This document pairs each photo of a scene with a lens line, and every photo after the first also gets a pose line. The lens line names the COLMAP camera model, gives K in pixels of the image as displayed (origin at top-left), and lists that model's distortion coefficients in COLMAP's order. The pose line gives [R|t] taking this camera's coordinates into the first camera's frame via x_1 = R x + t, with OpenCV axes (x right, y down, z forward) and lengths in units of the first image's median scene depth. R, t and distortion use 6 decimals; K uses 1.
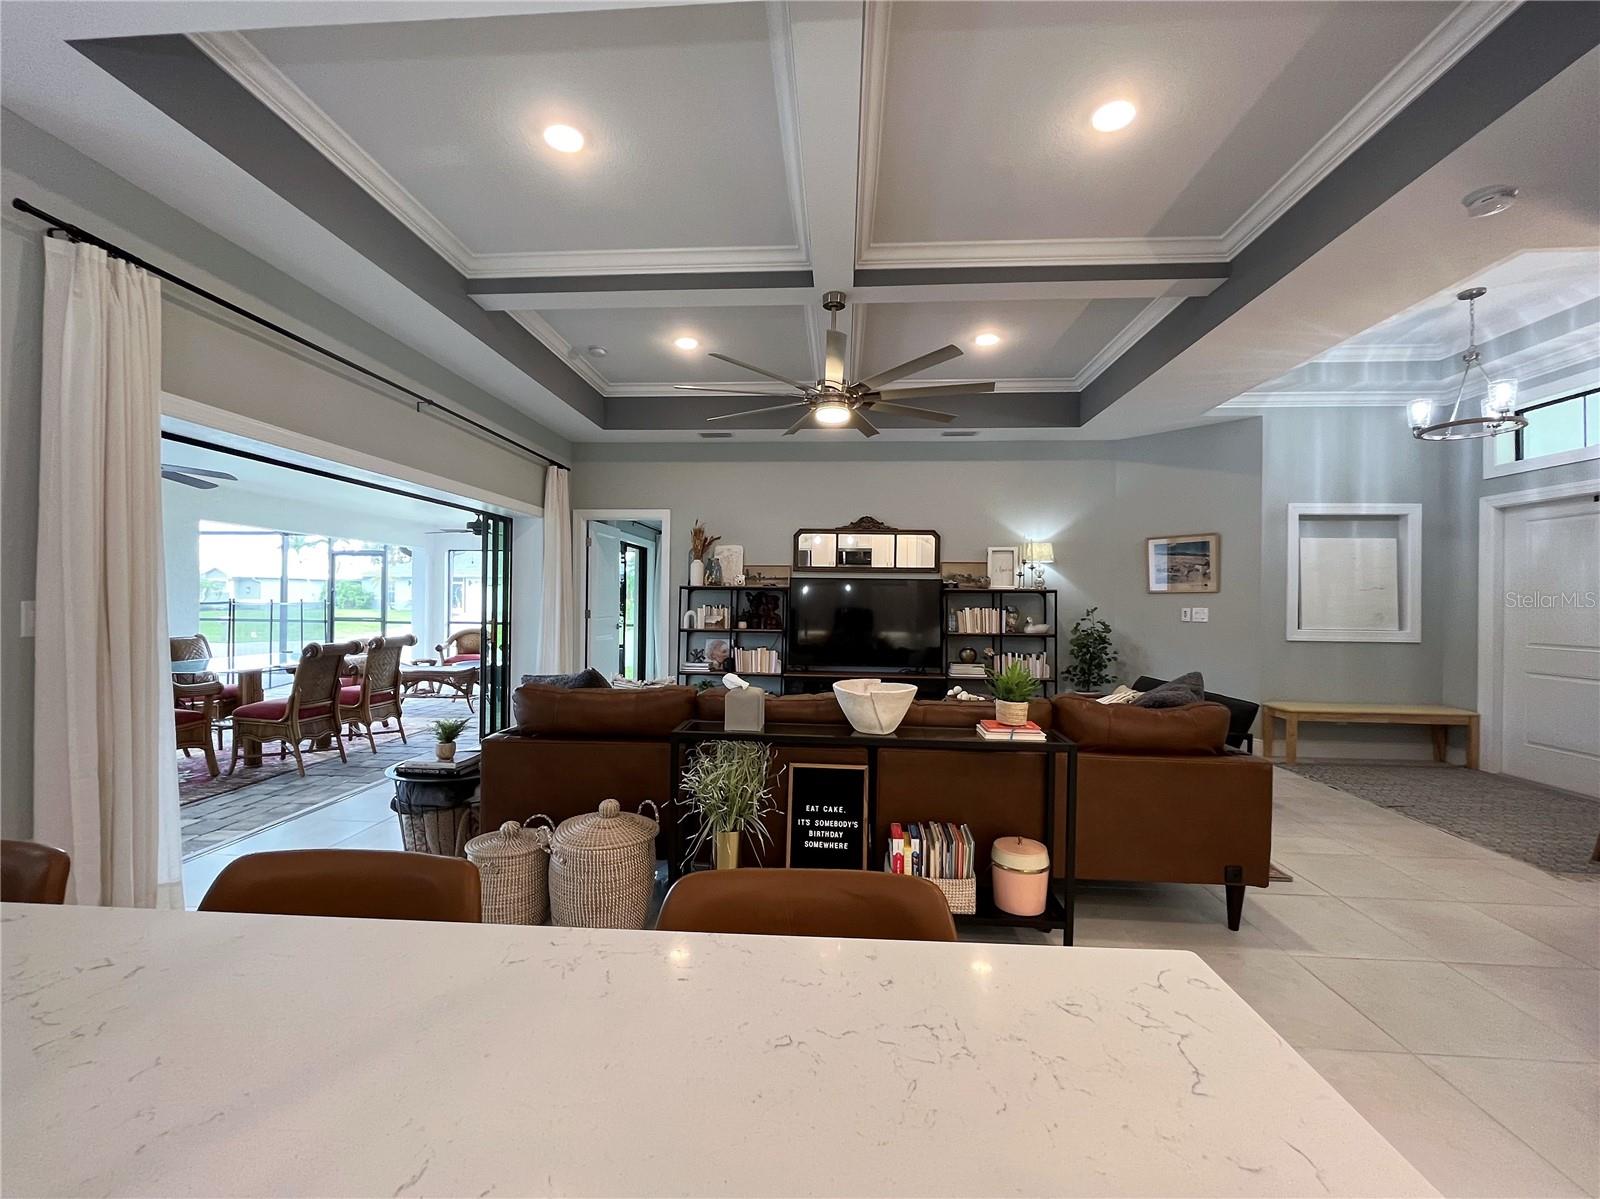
lens RADIAL K [[663.8, 0, 800.0], [0, 663.8, 599.5], [0, 0, 1]] dist [-0.002981, -0.000442]
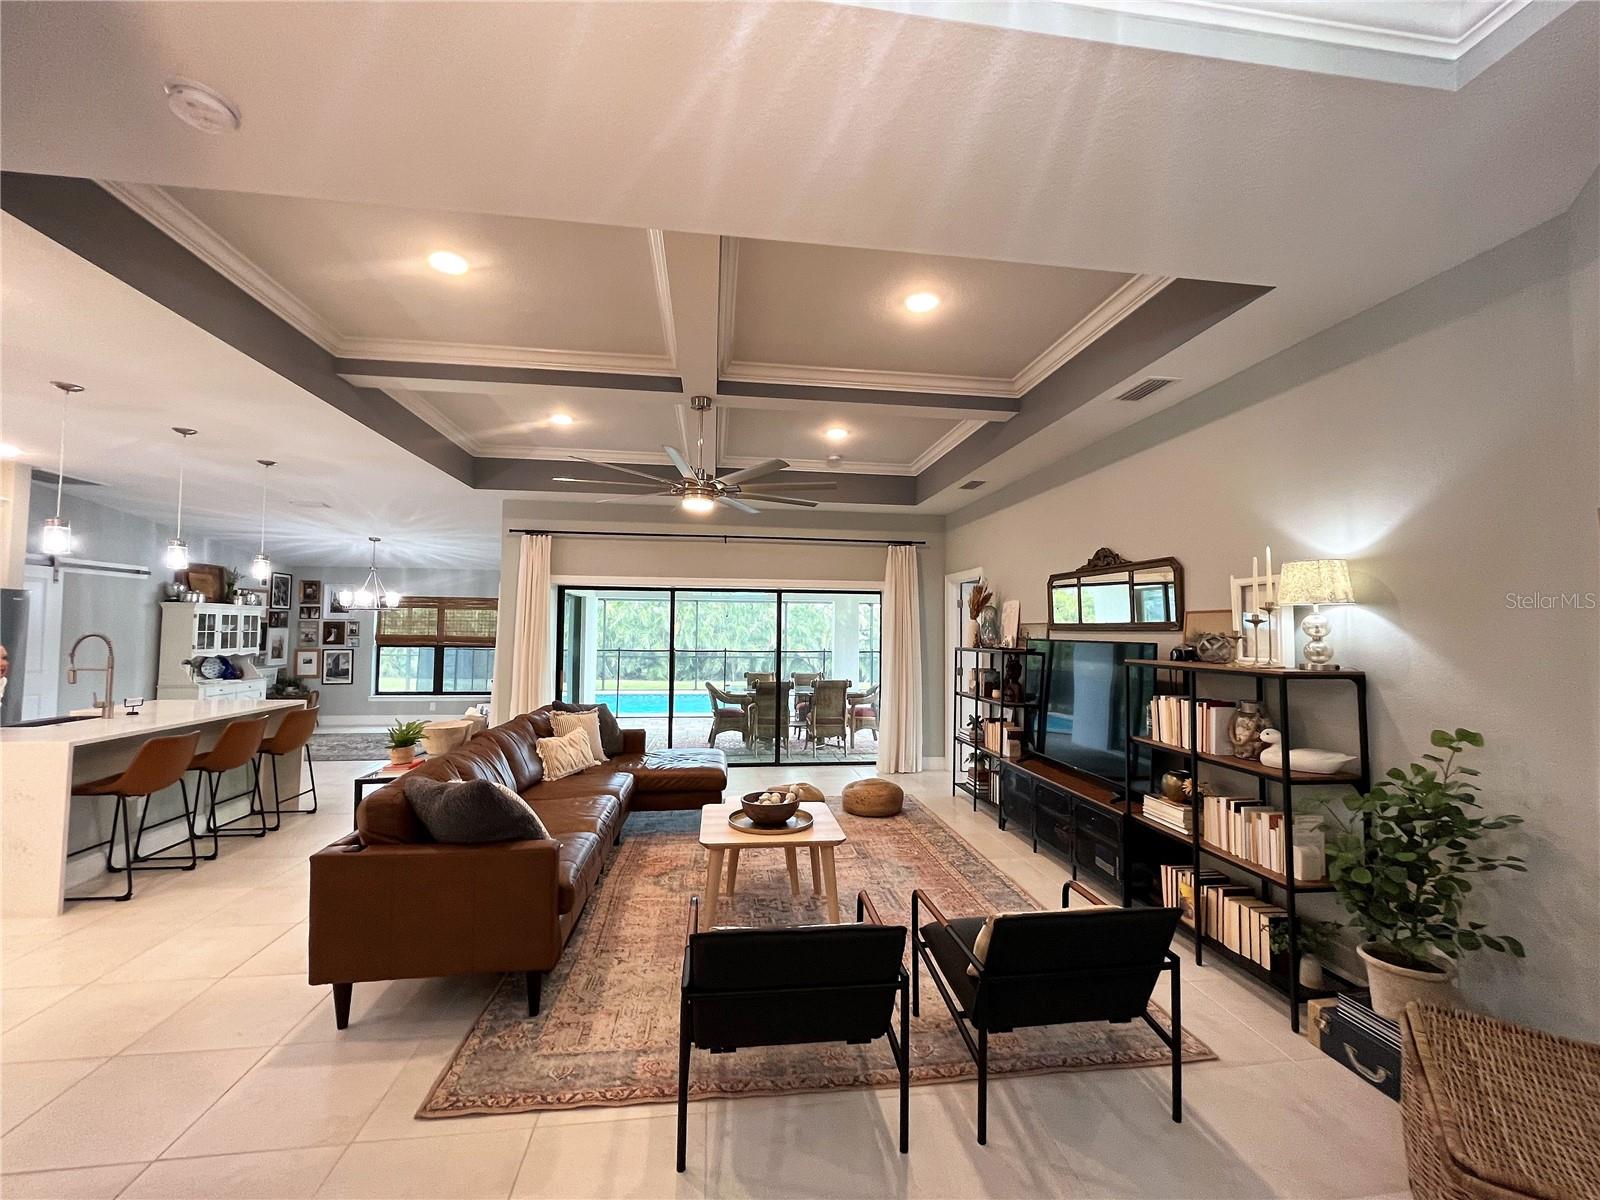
lens RADIAL K [[650.0, 0, 797.9], [0, 650.0, 599.0], [0, 0, 1]] dist [-0.002260, -0.000487]
pose [[0.196789, -0.056368, -0.978824, 0.761336], [-0.006174, 0.998255, -0.058728, -0.036064], [0.980426, 0.017600, 0.196098, 0.630992]]
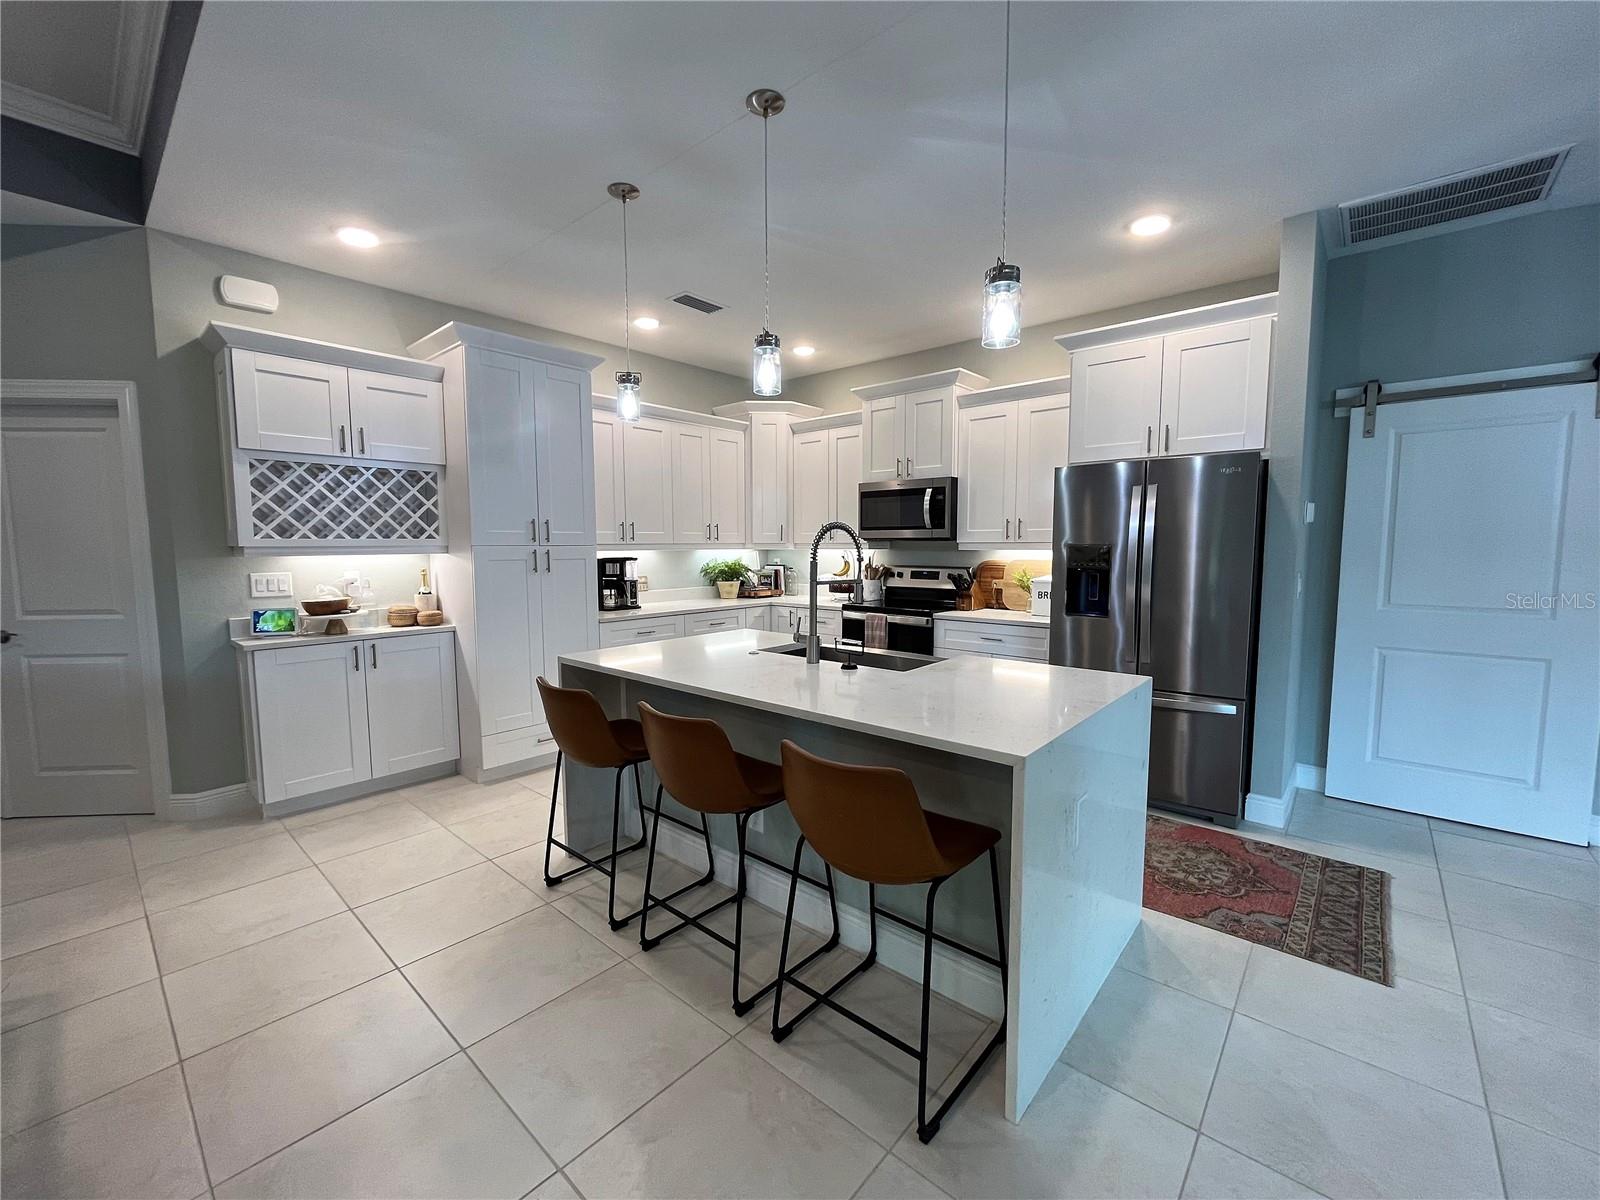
lens RADIAL K [[650.0, 0, 797.9], [0, 650.0, 599.0], [0, 0, 1]] dist [-0.002260, -0.000487]
pose [[-0.792994, -0.061195, 0.606148, -0.361052], [-0.007120, 0.995805, 0.091220, -0.024529], [-0.609187, 0.068021, -0.790104, 0.375169]]
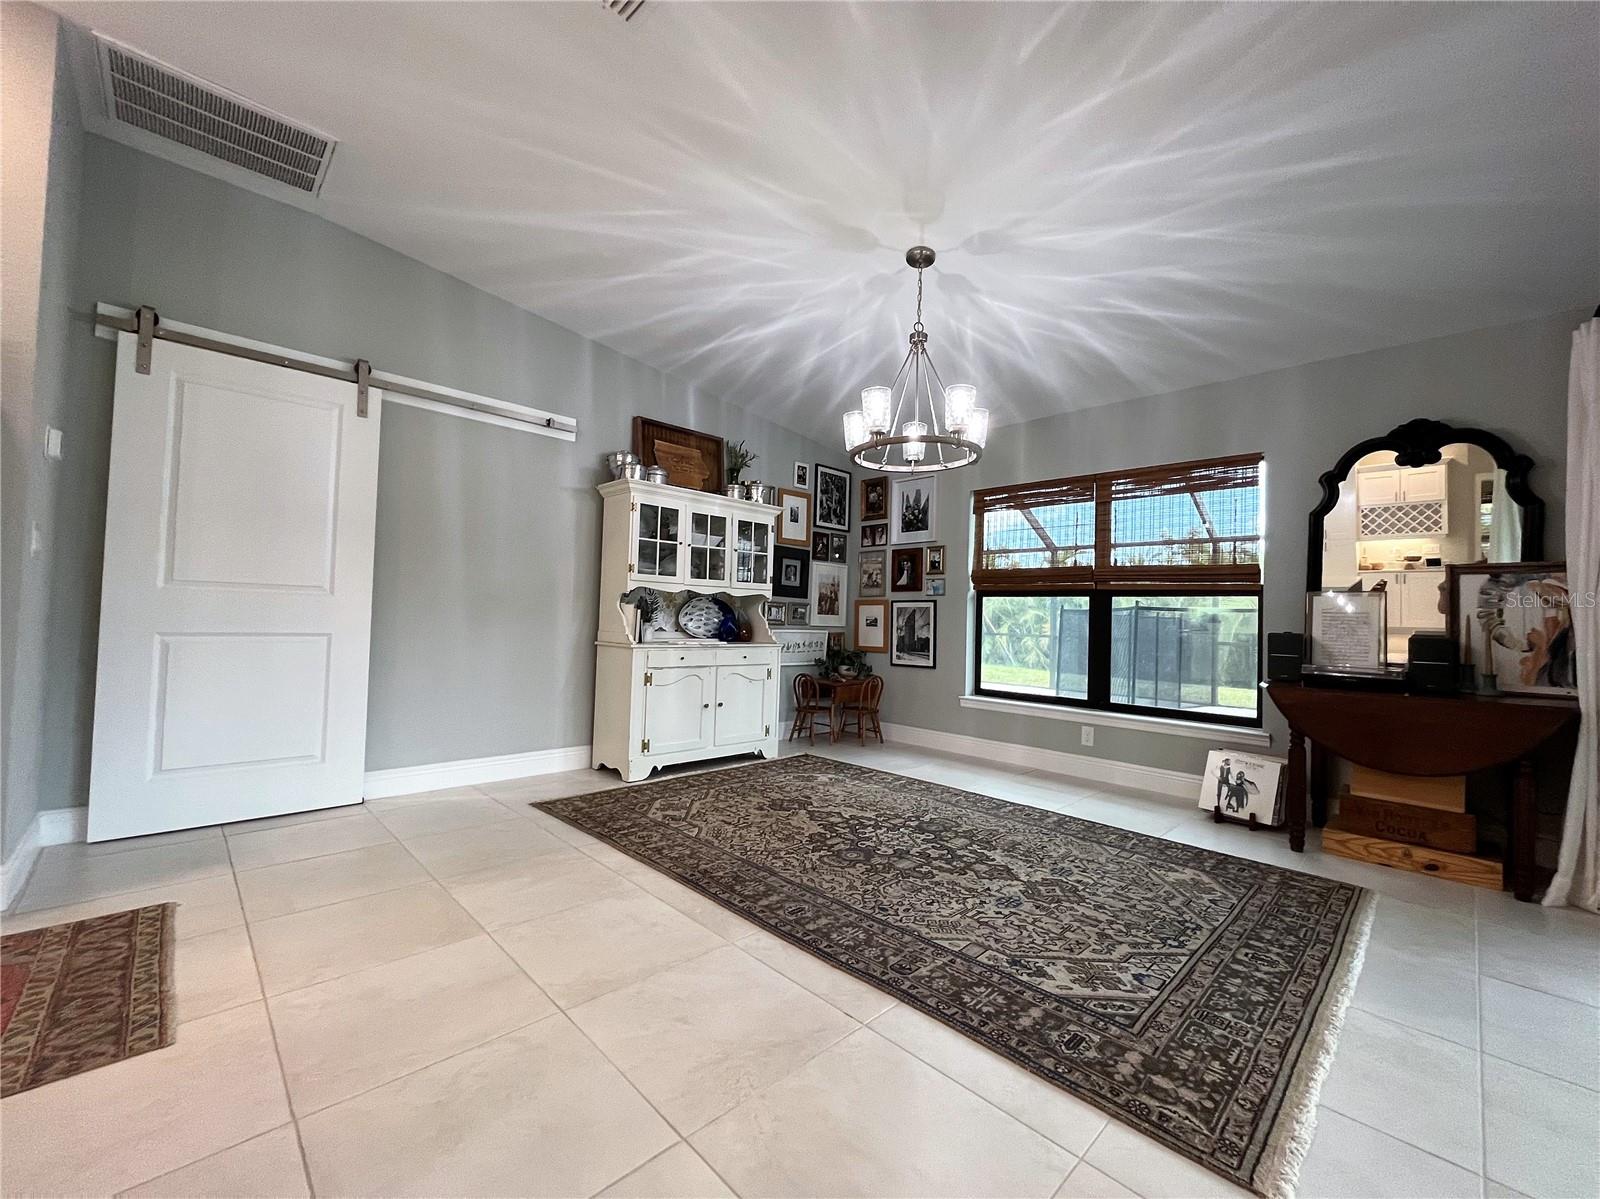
lens RADIAL K [[650.0, 0, 797.9], [0, 650.0, 598.5], [0, 0, 1]] dist [-0.002260, -0.000487]
pose [[-0.668458, -0.054487, -0.741751, -0.382761], [-0.036558, 0.998514, -0.040403, 0.042467], [0.742851, 0.000109, -0.669457, 0.264891]]
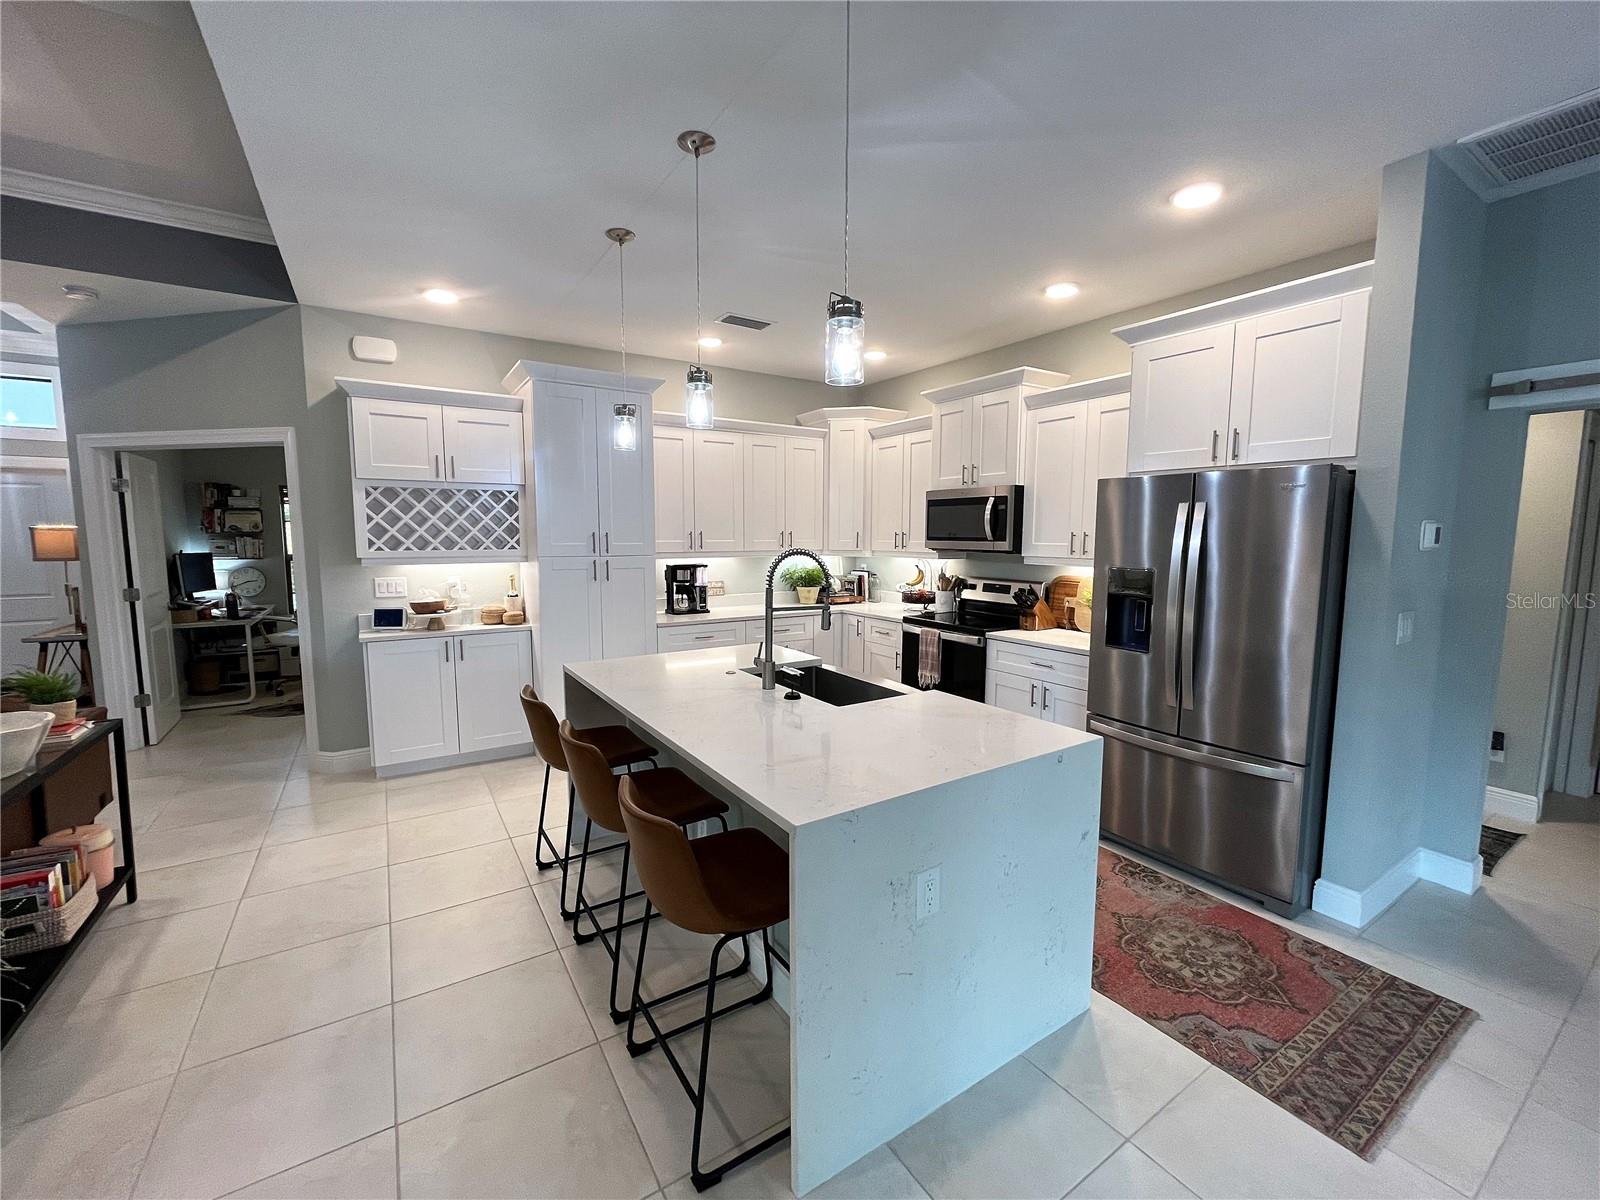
lens RADIAL K [[650.0, 0, 797.9], [0, 650.0, 599.0], [0, 0, 1]] dist [-0.002260, -0.000487]
pose [[-0.595800, -0.095433, 0.797443, -0.465274], [-0.011290, 0.993812, 0.110498, -0.051585], [-0.803053, 0.056832, -0.593191, 0.266509]]
